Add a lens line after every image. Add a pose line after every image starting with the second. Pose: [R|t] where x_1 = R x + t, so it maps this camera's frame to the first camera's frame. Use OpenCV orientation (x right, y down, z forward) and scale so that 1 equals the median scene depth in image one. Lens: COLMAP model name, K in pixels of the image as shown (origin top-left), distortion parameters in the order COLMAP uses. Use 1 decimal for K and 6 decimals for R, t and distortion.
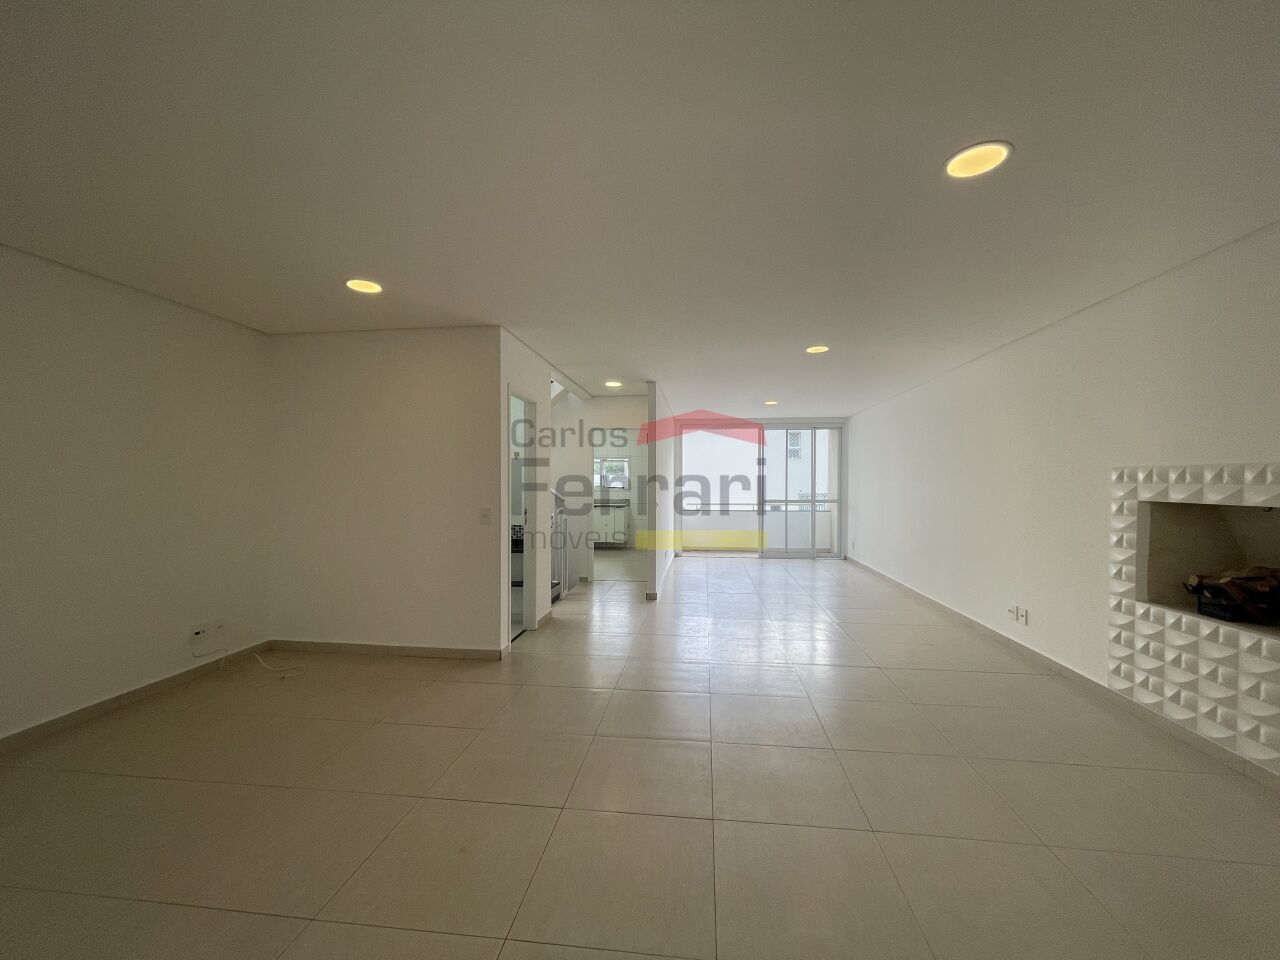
lens RADIAL K [[519.4, 0, 642.7], [0, 519.4, 480.4], [0, 0, 1]] dist [-0.005124, 0.002705]
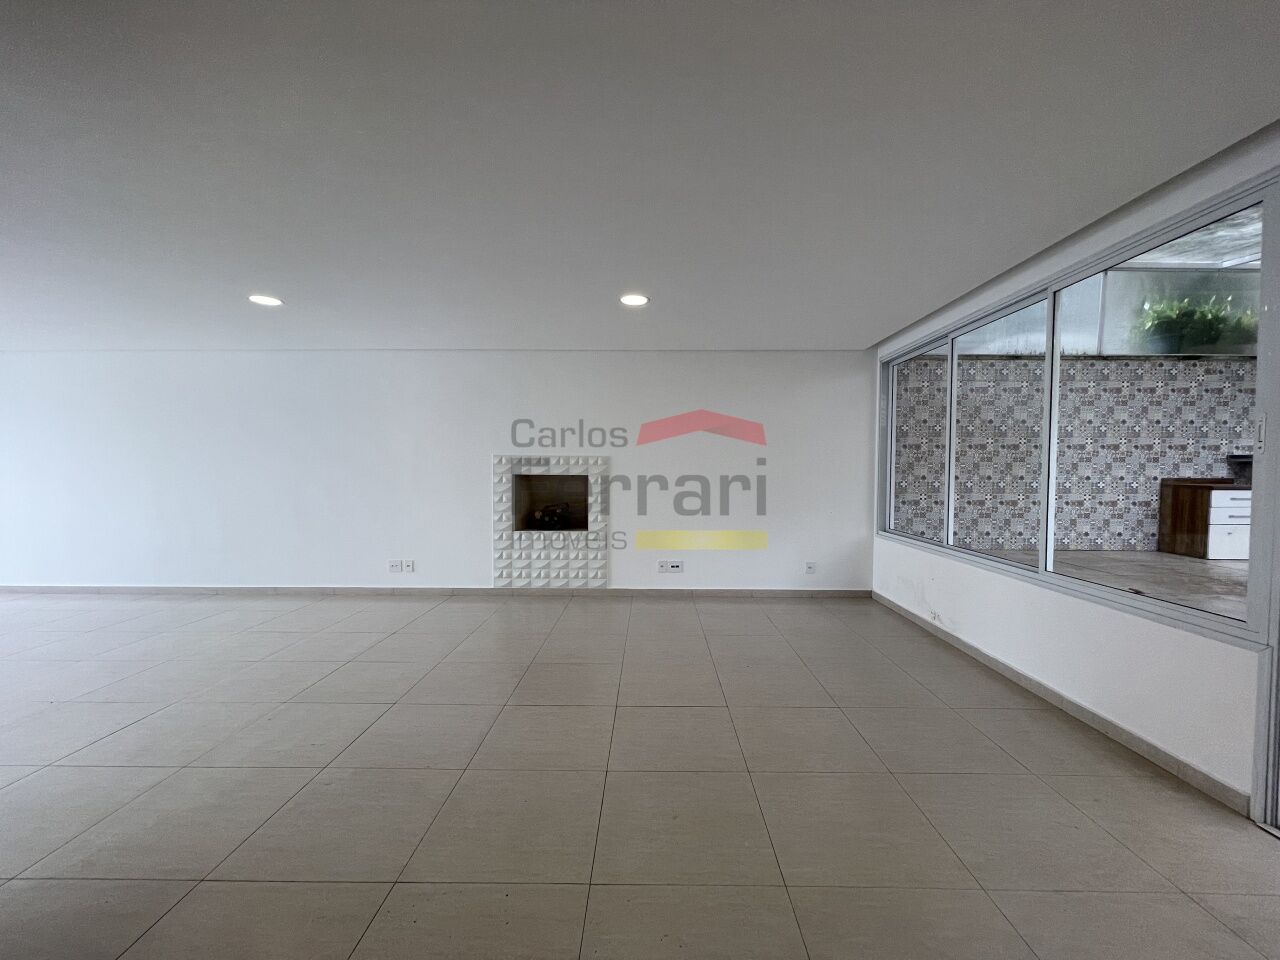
lens RADIAL K [[519.4, 0, 637.3], [0, 519.4, 486.0], [0, 0, 1]] dist [-0.005124, 0.002705]
pose [[-0.102956, -0.038755, 0.993931, -0.833325], [-0.005007, 0.999248, 0.038443, 0.007459], [-0.994673, -0.001019, -0.103073, 0.751566]]
